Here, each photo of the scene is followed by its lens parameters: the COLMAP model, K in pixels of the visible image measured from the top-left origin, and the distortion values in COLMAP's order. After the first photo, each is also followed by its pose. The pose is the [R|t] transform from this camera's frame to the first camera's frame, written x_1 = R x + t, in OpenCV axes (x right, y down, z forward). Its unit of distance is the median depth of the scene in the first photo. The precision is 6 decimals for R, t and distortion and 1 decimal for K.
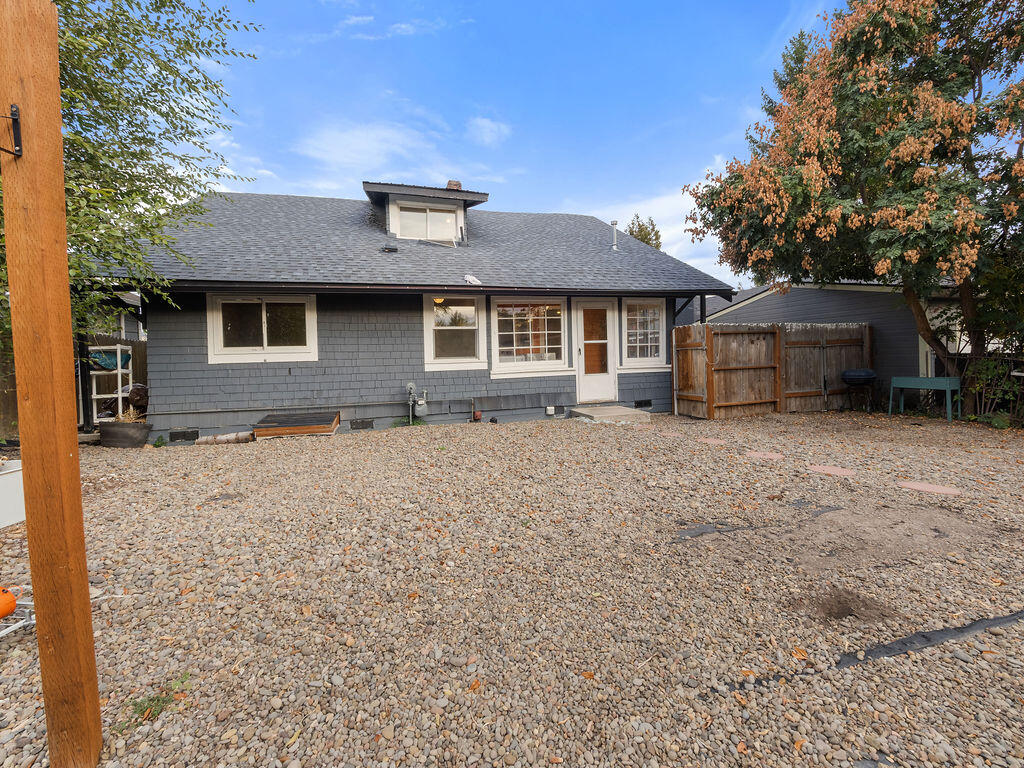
lens RADIAL K [[428.7, 0, 512.0], [0, 428.7, 384.0], [0, 0, 1]] dist [-0.010747, 0.000121]
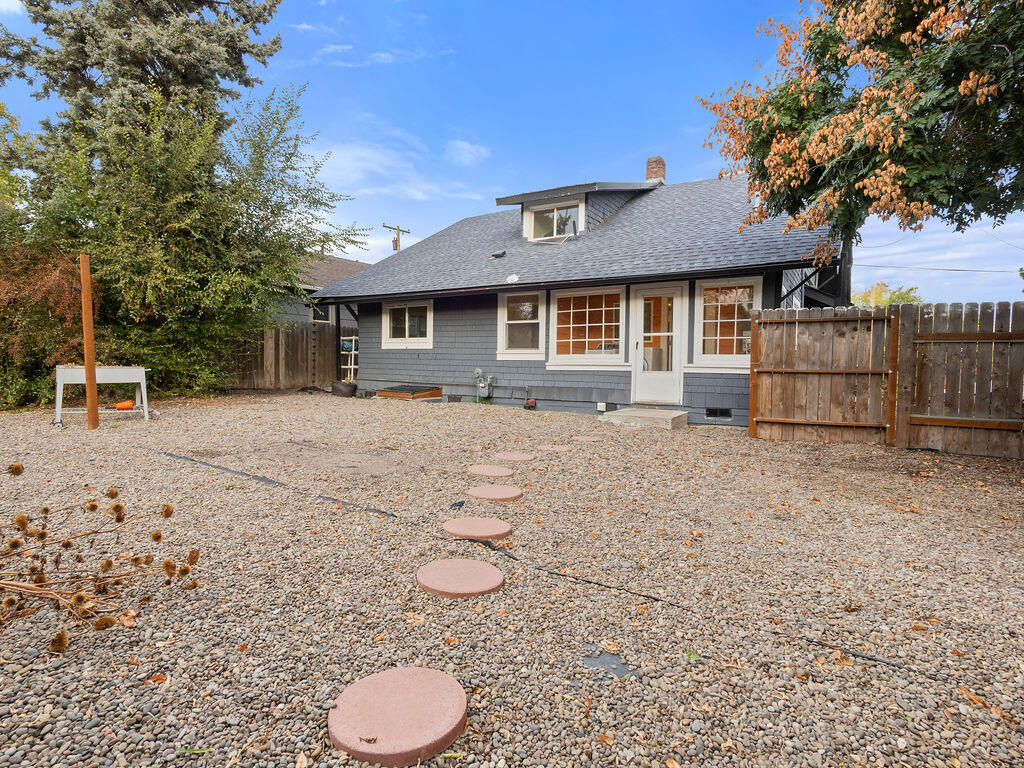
lens RADIAL K [[544.0, 0, 509.7], [0, 544.0, 390.0], [0, 0, 1]] dist [-0.000667, -0.000575]
pose [[0.649792, 0.075424, -0.756361, 0.886263], [-0.073901, 0.996619, 0.035894, -0.003556], [0.756511, 0.032573, 0.653169, 0.060457]]
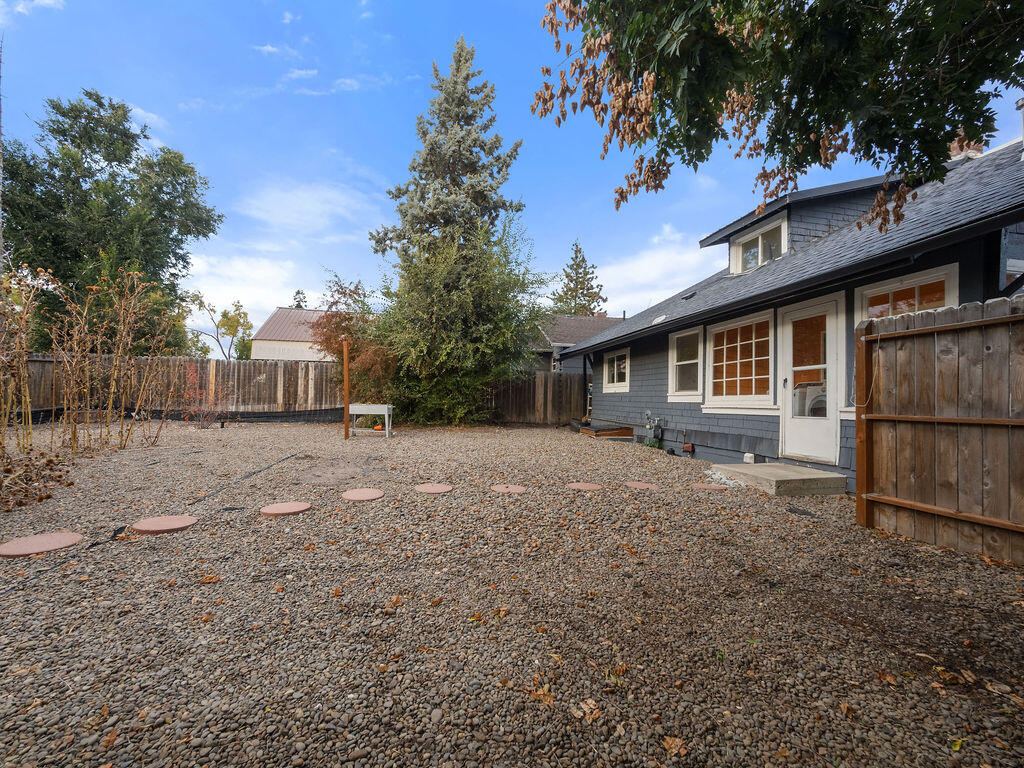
lens RADIAL K [[435.8, 0, 512.3], [0, 435.8, 399.2], [0, 0, 1]] dist [-0.000339, 0.000032]
pose [[-0.093766, 0.023640, -0.995314, 0.947434], [-0.071518, 0.996975, 0.030417, -0.040554], [0.993022, 0.074035, -0.091792, 0.648756]]
